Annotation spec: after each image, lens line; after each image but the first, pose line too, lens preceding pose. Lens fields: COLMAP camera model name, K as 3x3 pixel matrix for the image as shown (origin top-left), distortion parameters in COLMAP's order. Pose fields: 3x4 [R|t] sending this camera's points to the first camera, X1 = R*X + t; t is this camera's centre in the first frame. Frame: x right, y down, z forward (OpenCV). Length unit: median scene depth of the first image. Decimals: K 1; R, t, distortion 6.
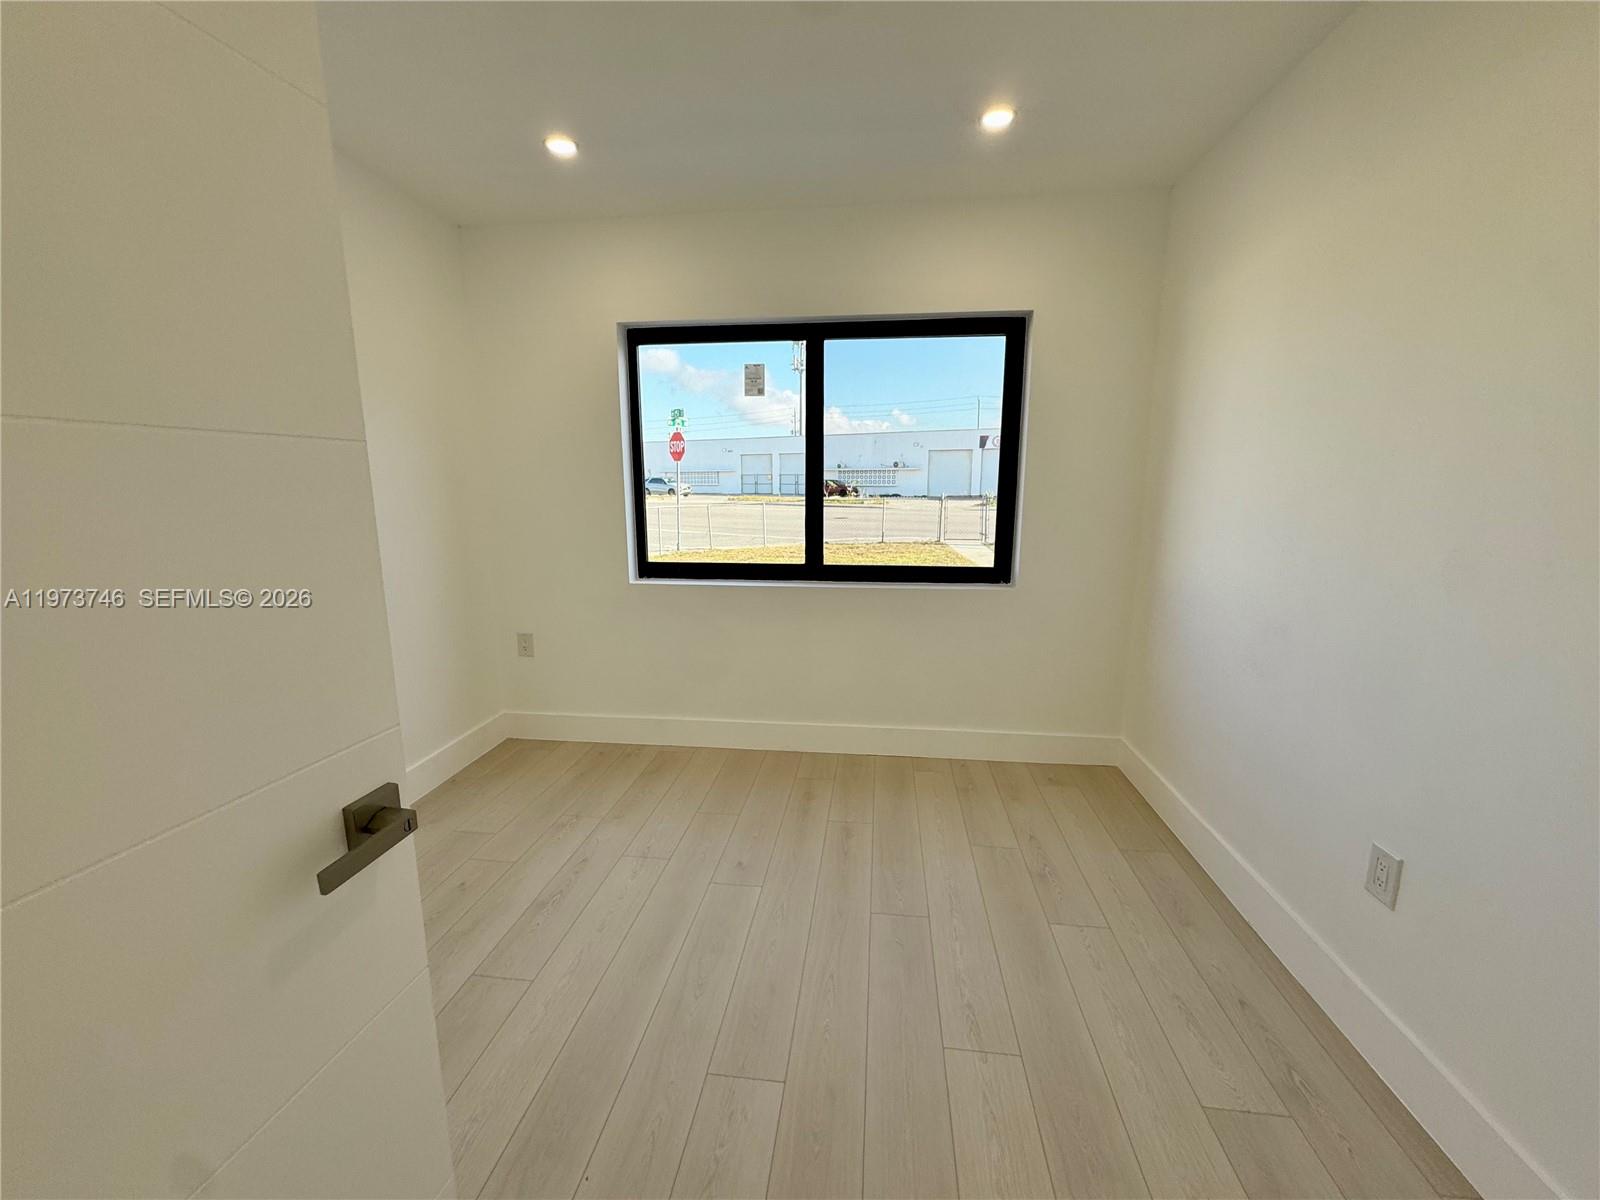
lens RADIAL K [[639.9, 0, 799.3], [0, 639.9, 598.4], [0, 0, 1]] dist [-0.004410, 0.000295]
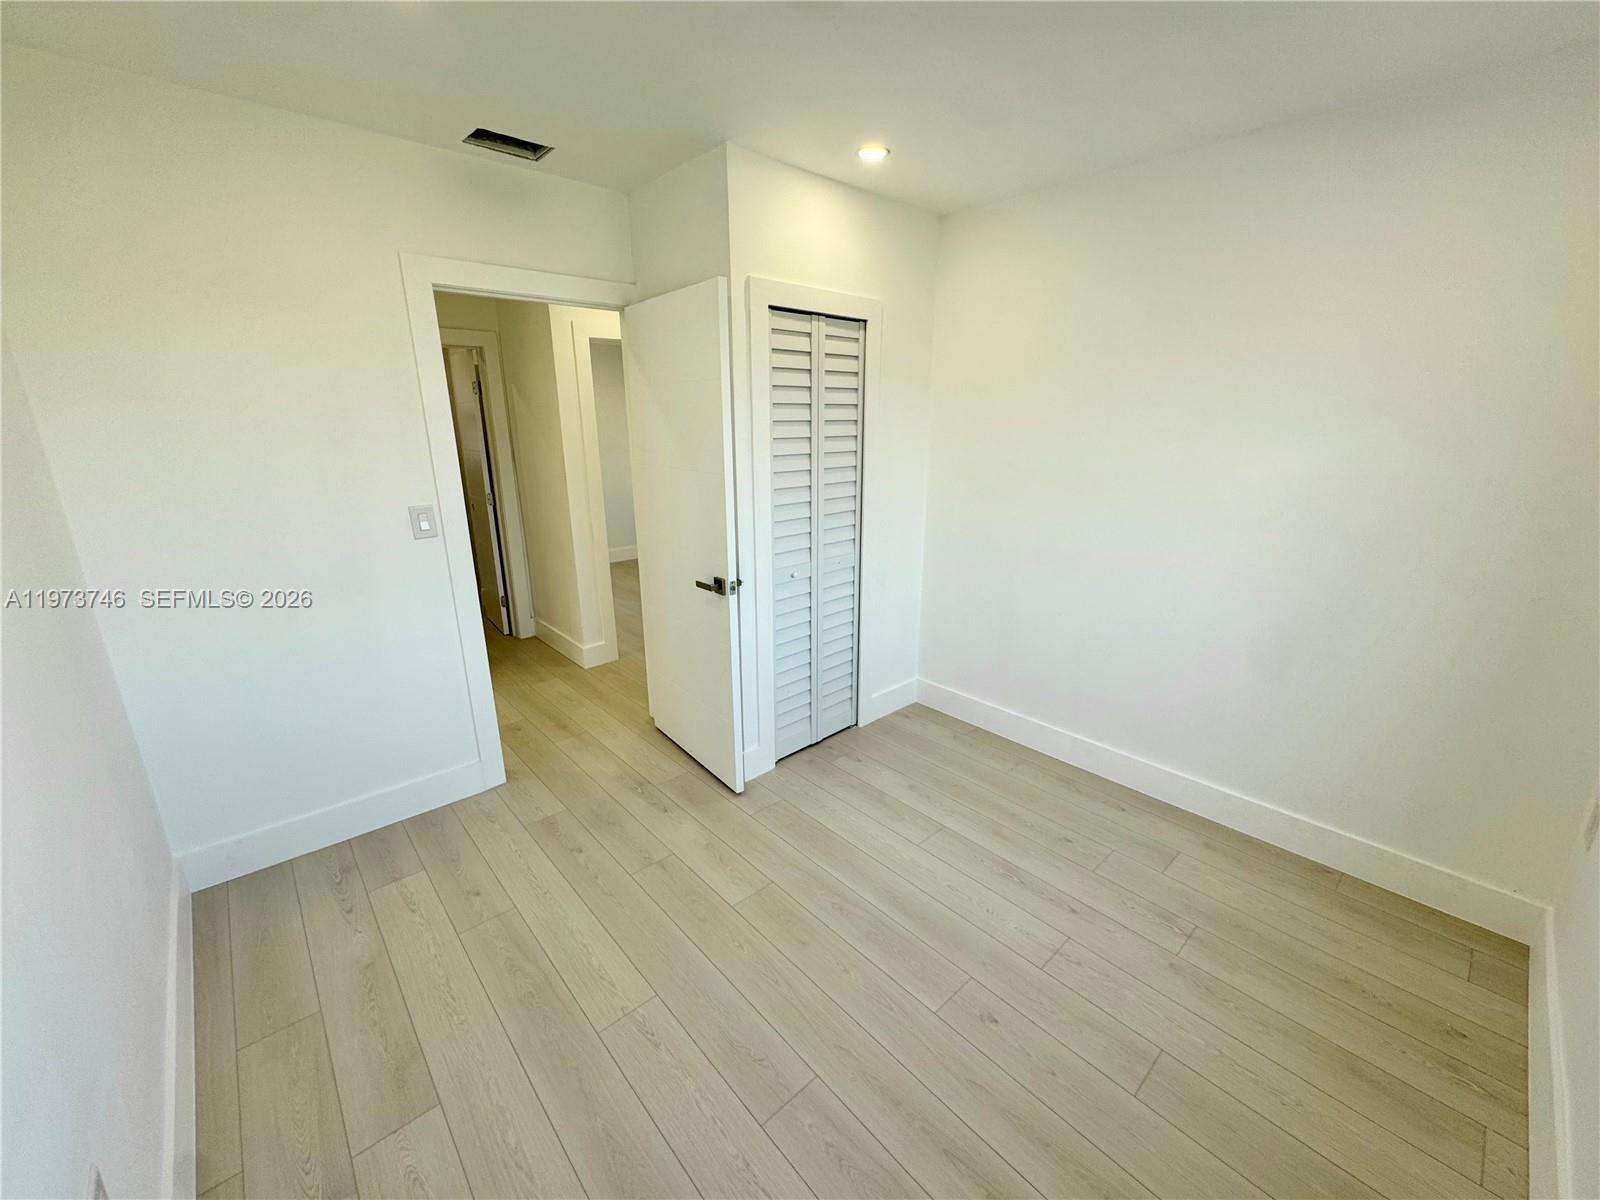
lens RADIAL K [[639.9, 0, 799.3], [0, 639.9, 598.4], [0, 0, 1]] dist [-0.004410, 0.000295]
pose [[-0.652670, 0.205314, -0.729293, 0.573706], [-0.134529, 0.915881, 0.378238, -0.344131], [0.745603, 0.344976, -0.570147, 1.207800]]
